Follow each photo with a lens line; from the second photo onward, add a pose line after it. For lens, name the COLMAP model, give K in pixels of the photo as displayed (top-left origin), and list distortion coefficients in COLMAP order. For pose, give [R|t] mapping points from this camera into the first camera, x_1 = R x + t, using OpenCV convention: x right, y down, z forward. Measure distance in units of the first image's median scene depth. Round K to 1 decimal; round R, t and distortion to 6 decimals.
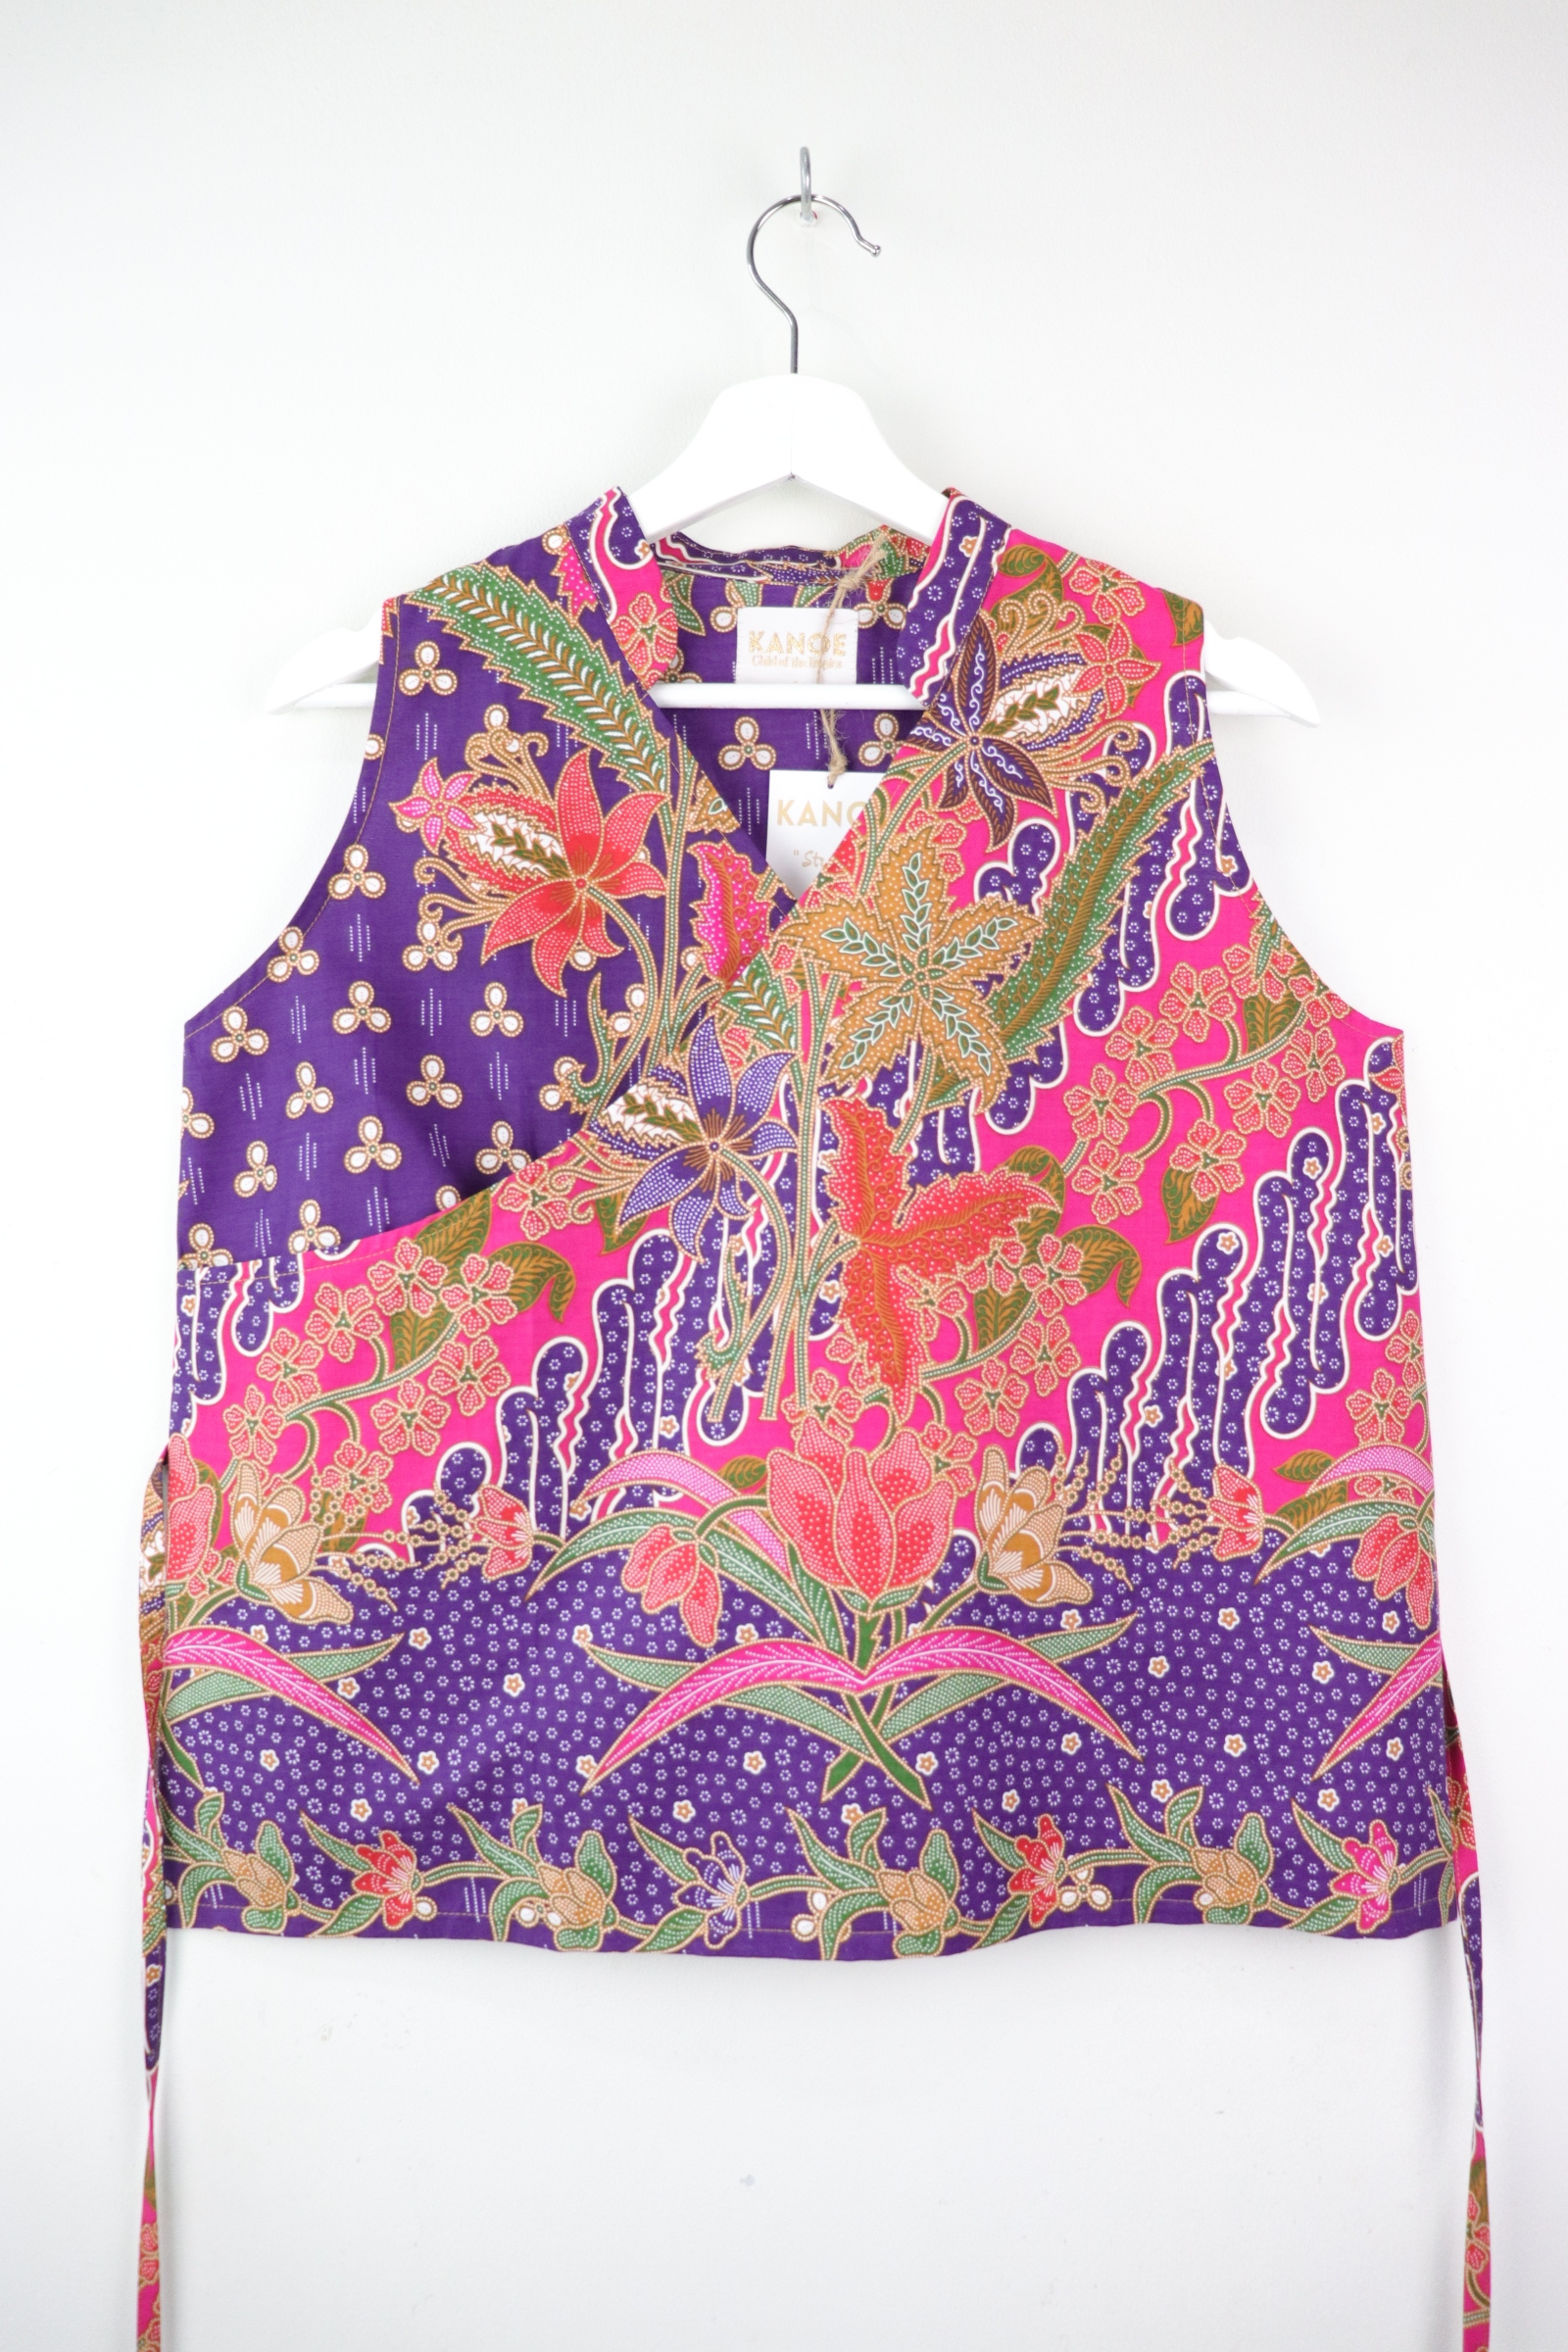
lens RADIAL K [[1946.1, 0, 785.1], [0, 1946.1, 1148.0], [0, 0, 1]] dist [-0.170712, 0.123017]
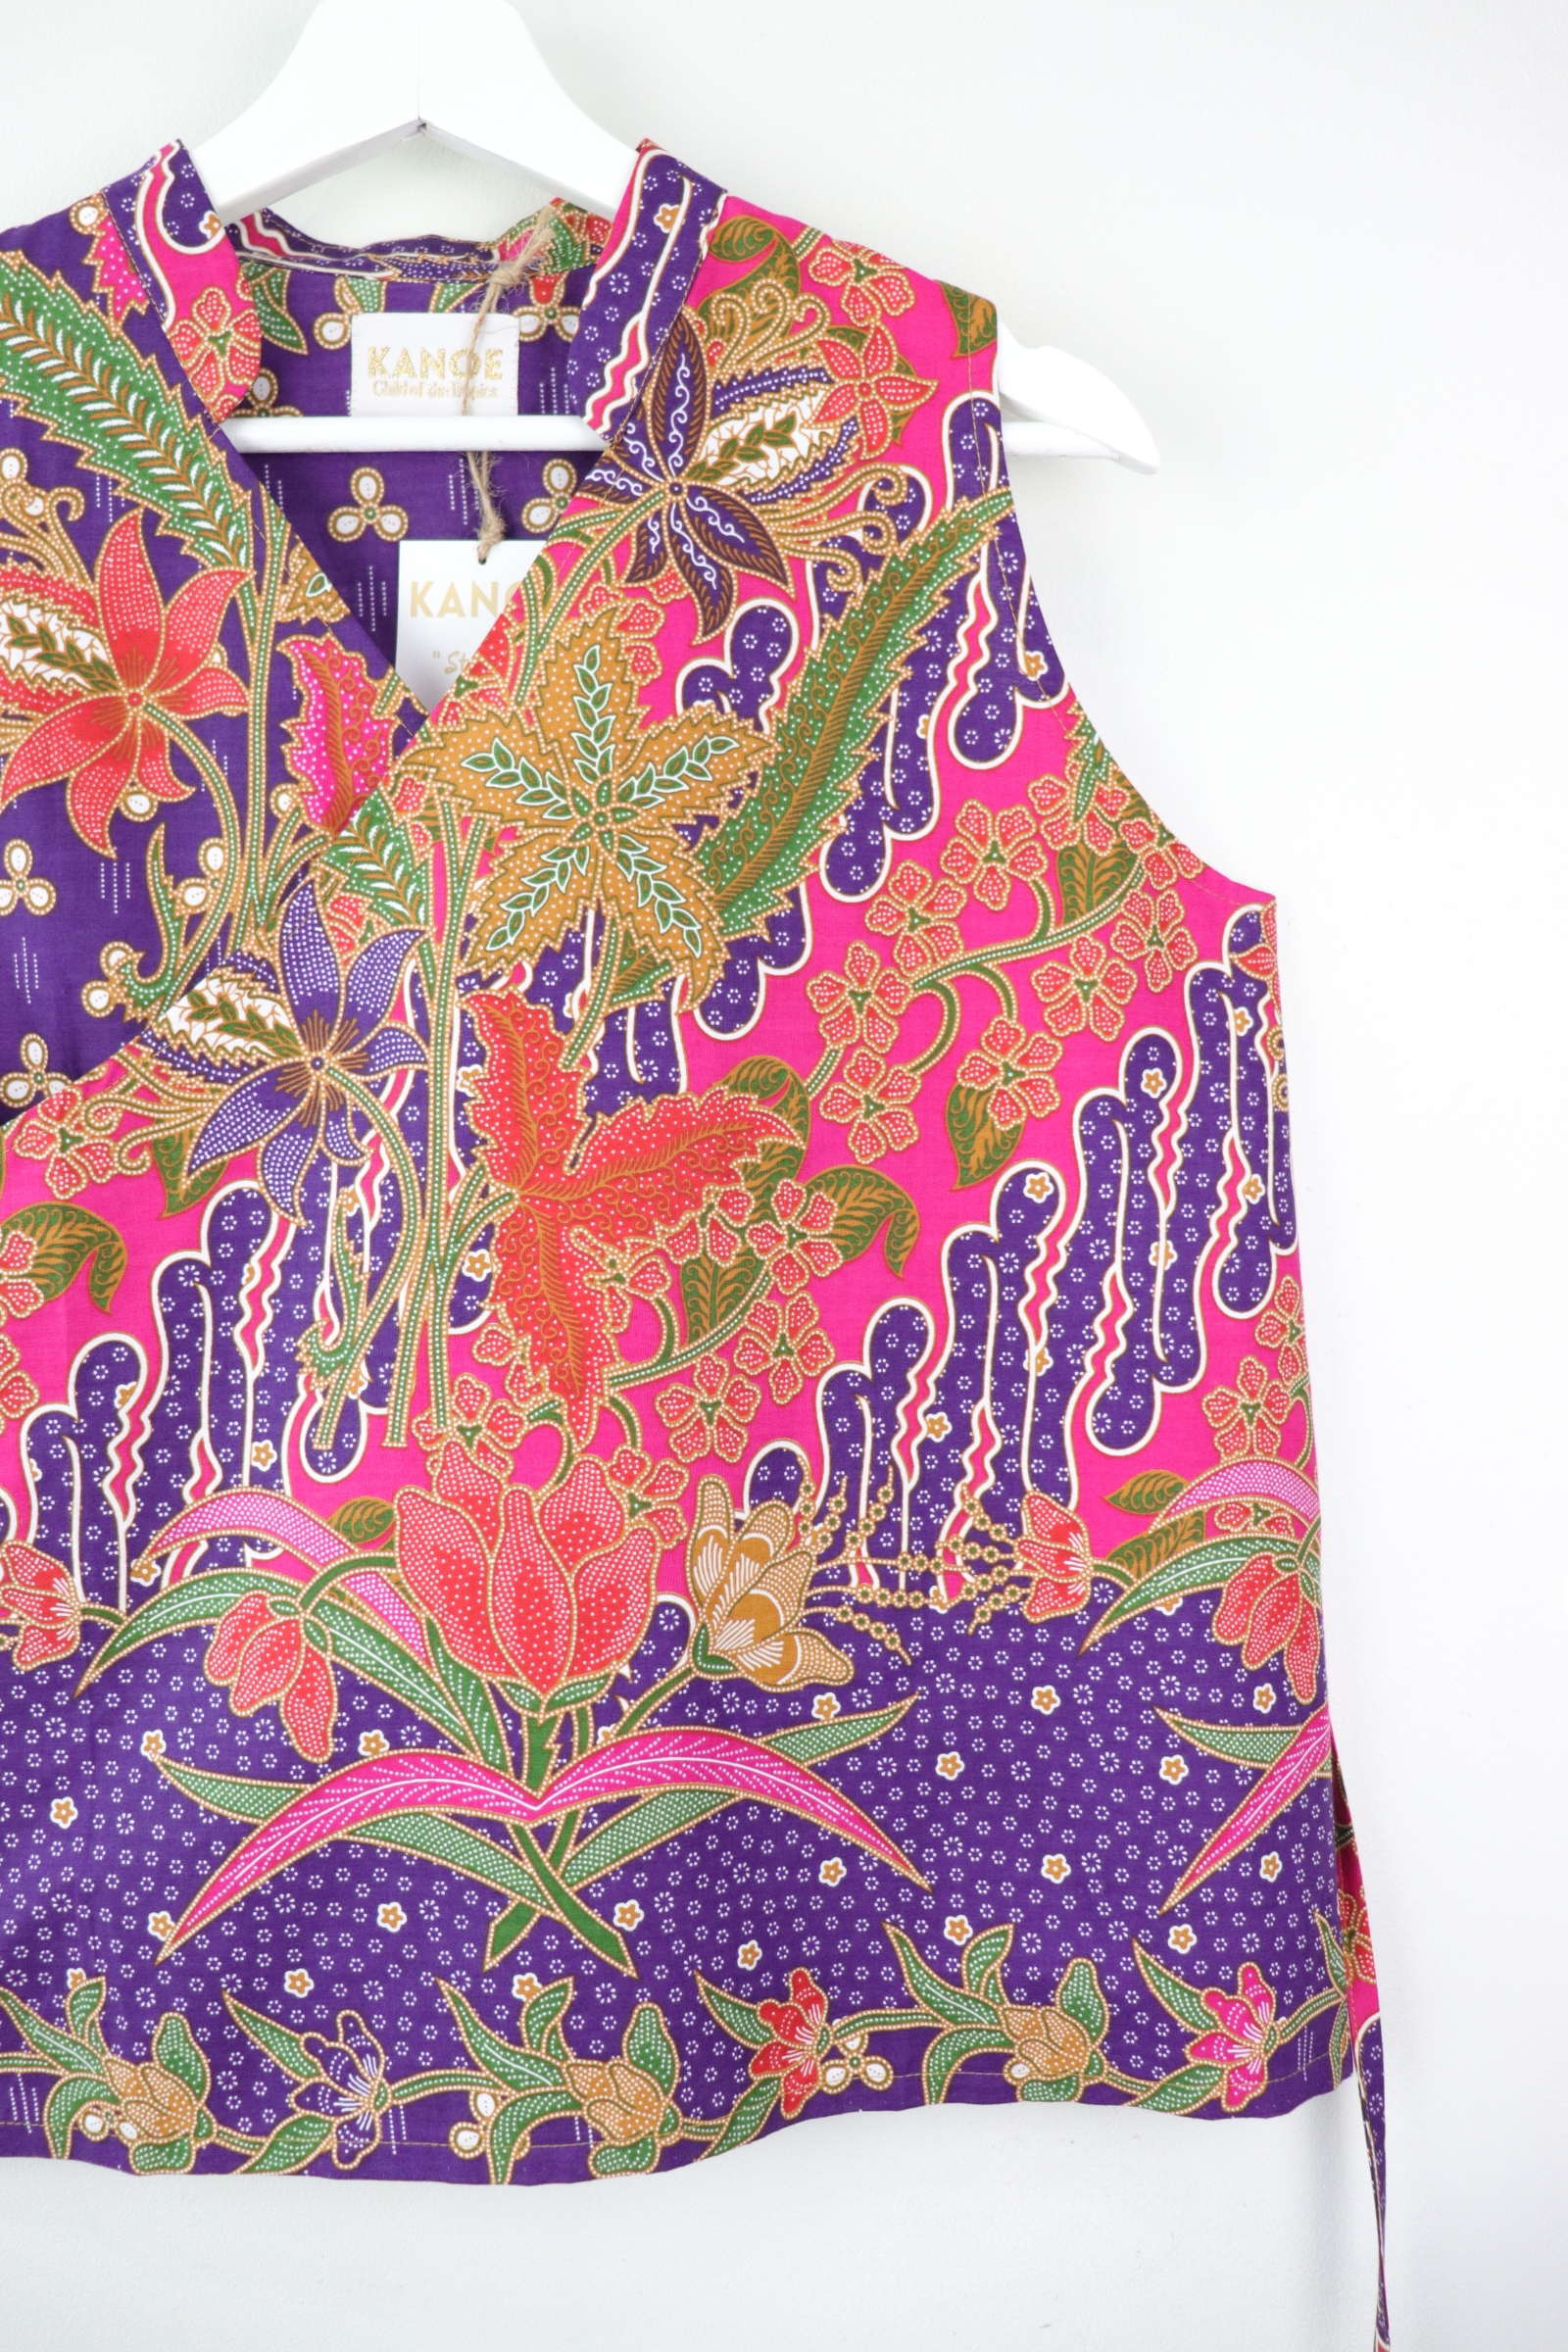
lens RADIAL K [[1946.1, 0, 785.1], [0, 1946.1, 1148.0], [0, 0, 1]] dist [-0.170712, 0.123017]
pose [[0.997408, -0.014858, 0.070407, 0.084408], [0.012280, 0.999243, 0.036913, 0.006355], [-0.070902, -0.035953, 0.996835, 0.283639]]
